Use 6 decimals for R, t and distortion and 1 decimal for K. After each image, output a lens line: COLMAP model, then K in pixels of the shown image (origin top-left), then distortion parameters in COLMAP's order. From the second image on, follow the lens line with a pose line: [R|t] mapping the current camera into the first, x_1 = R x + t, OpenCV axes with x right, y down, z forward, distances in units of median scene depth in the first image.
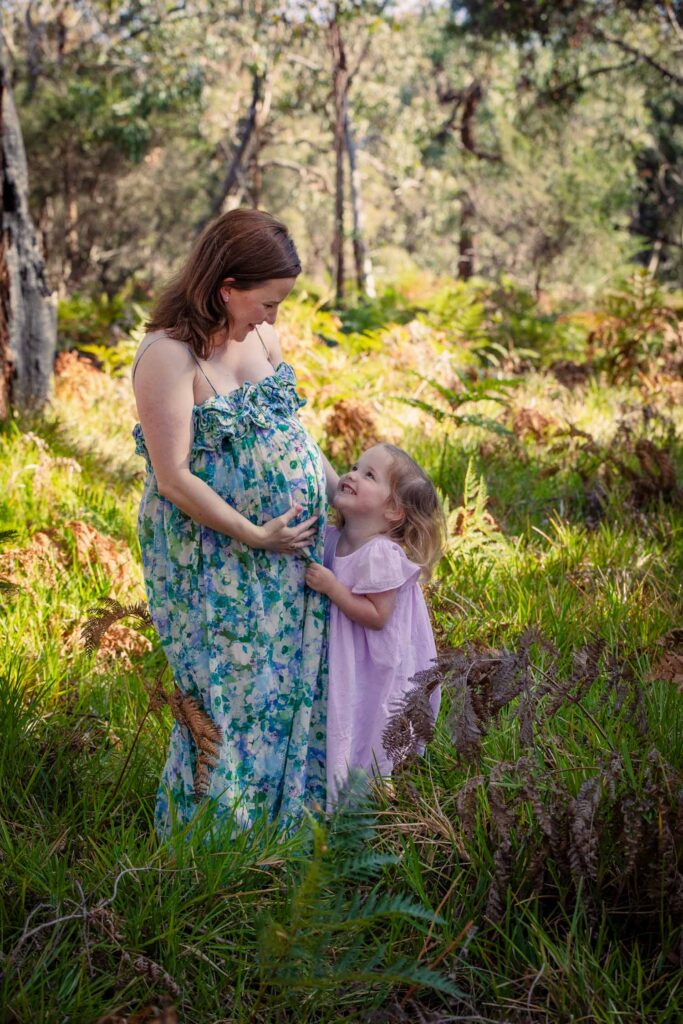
lens RADIAL K [[2449.2, 0, 339.0], [0, 2449.2, 512.9], [0, 0, 1]] dist [-0.100351, 0.000000]
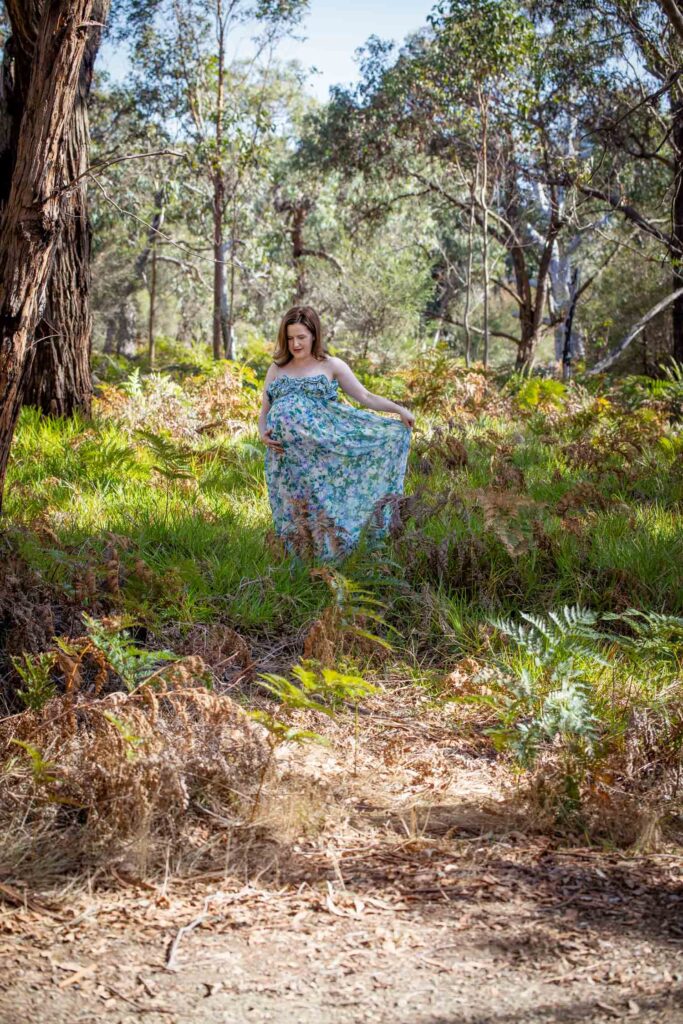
lens RADIAL K [[2086.3, 0, 342.4], [0, 2086.3, 509.3], [0, 0, 1]] dist [-0.152487, 0.000000]
pose [[0.996258, 0.010096, 0.085841, -0.025900], [-0.008631, 0.999811, -0.017430, 0.015236], [-0.086001, 0.016624, 0.996156, -0.158777]]
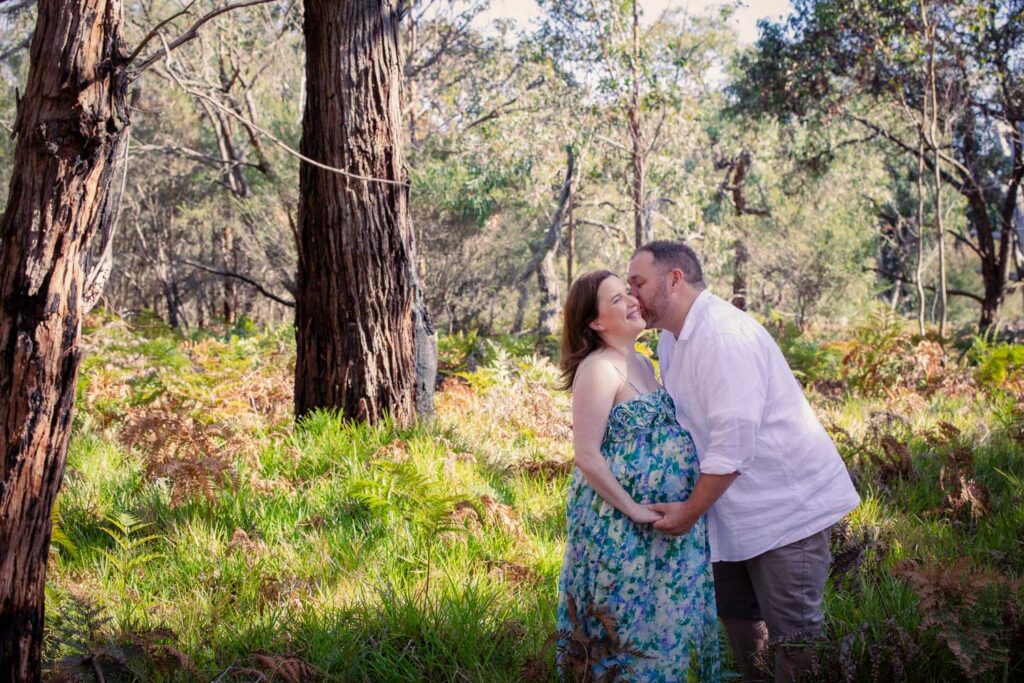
lens RADIAL K [[2086.3, 0, 513.4], [0, 2086.3, 344.0], [0, 0, 1]] dist [-0.152487, 0.000000]
pose [[0.998374, -0.014097, -0.055229, -0.005010], [0.009597, 0.996674, -0.080920, 0.003019], [0.056186, 0.080259, 0.995189, -0.044555]]
